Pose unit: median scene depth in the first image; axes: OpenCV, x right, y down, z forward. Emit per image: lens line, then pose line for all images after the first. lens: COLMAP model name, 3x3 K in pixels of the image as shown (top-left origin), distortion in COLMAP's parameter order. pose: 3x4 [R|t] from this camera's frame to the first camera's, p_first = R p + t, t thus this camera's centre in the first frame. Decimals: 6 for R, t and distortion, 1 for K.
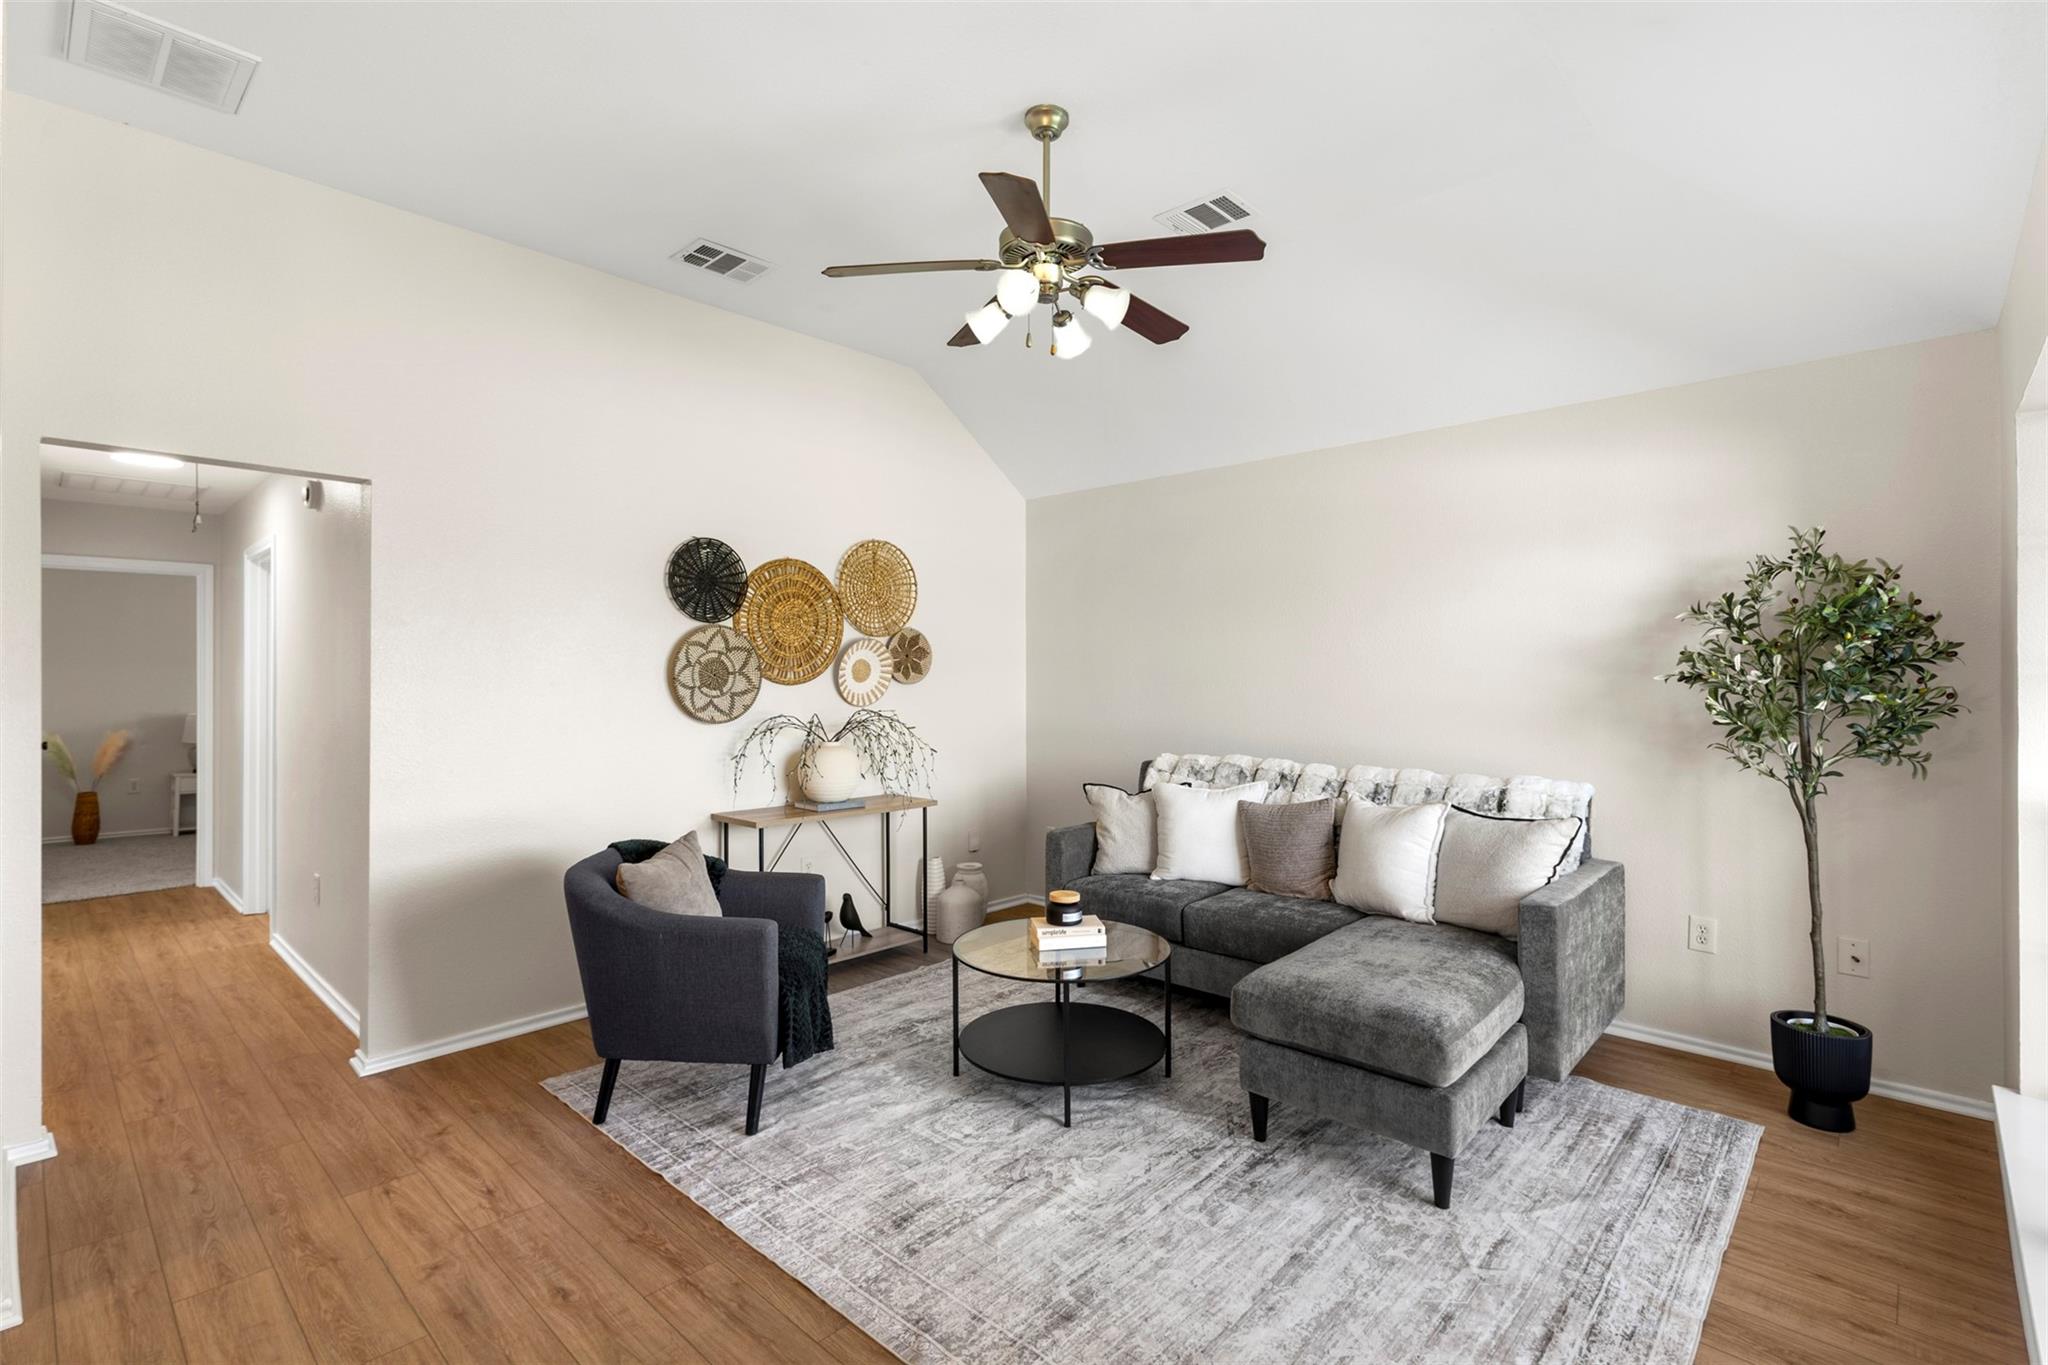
lens RADIAL K [[942.6, 0, 1022.7], [0, 942.6, 664.5], [0, 0, 1]] dist [0.014963, -0.000031]
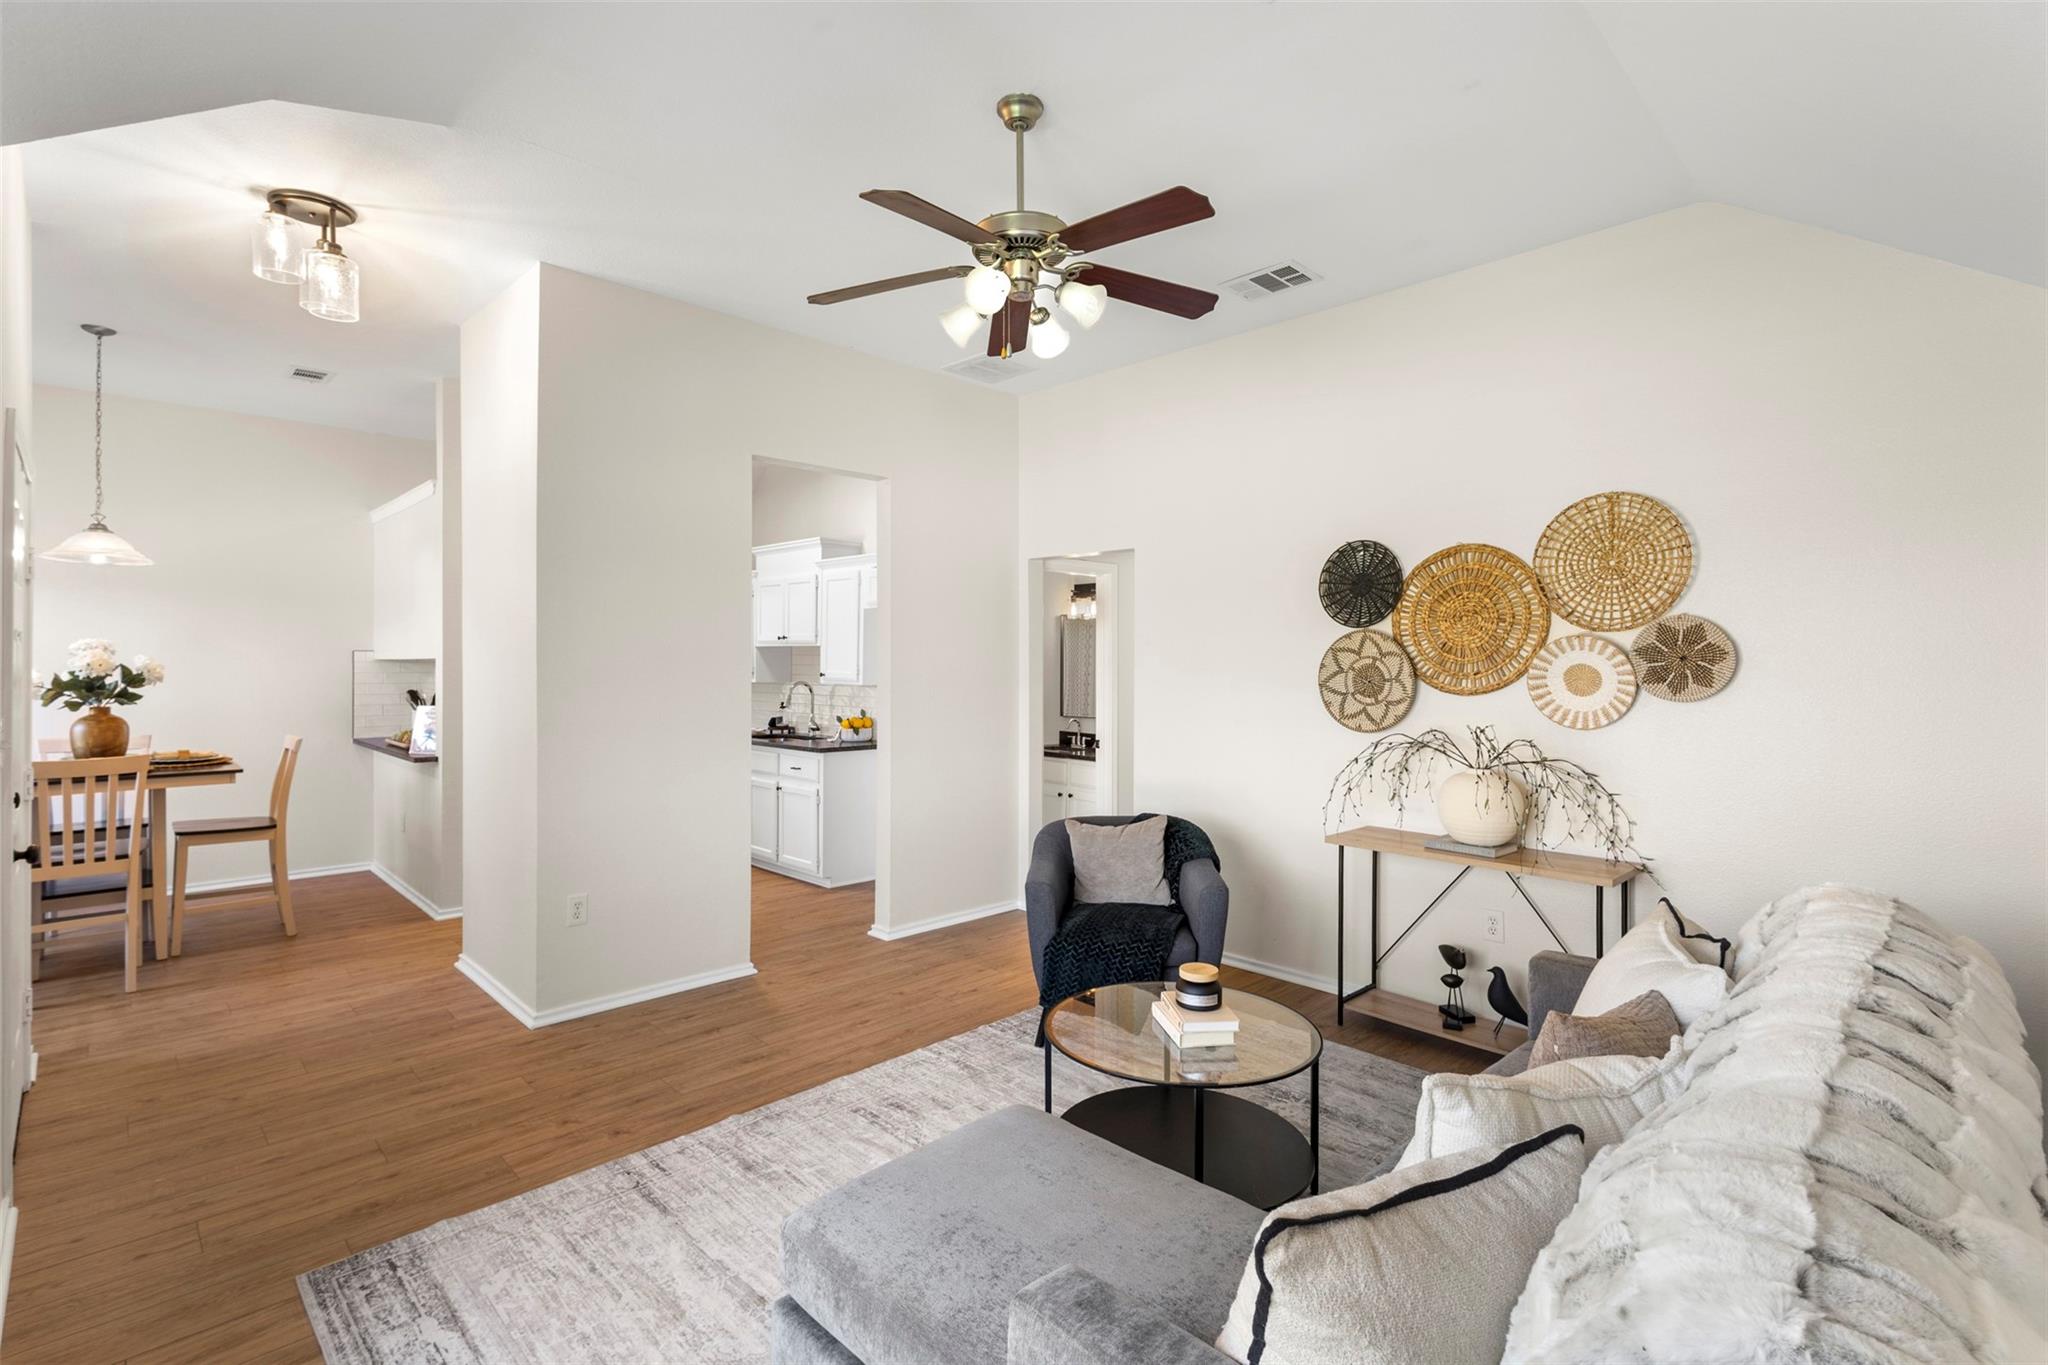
lens RADIAL K [[944.9, 0, 1014.6], [0, 944.9, 668.7], [0, 0, 1]] dist [0.004255, 0.000246]
pose [[-0.041824, 0.001621, -0.999124, 0.645652], [0.002330, 0.999996, 0.001525, -0.004482], [0.999122, -0.002264, -0.041828, 0.683132]]
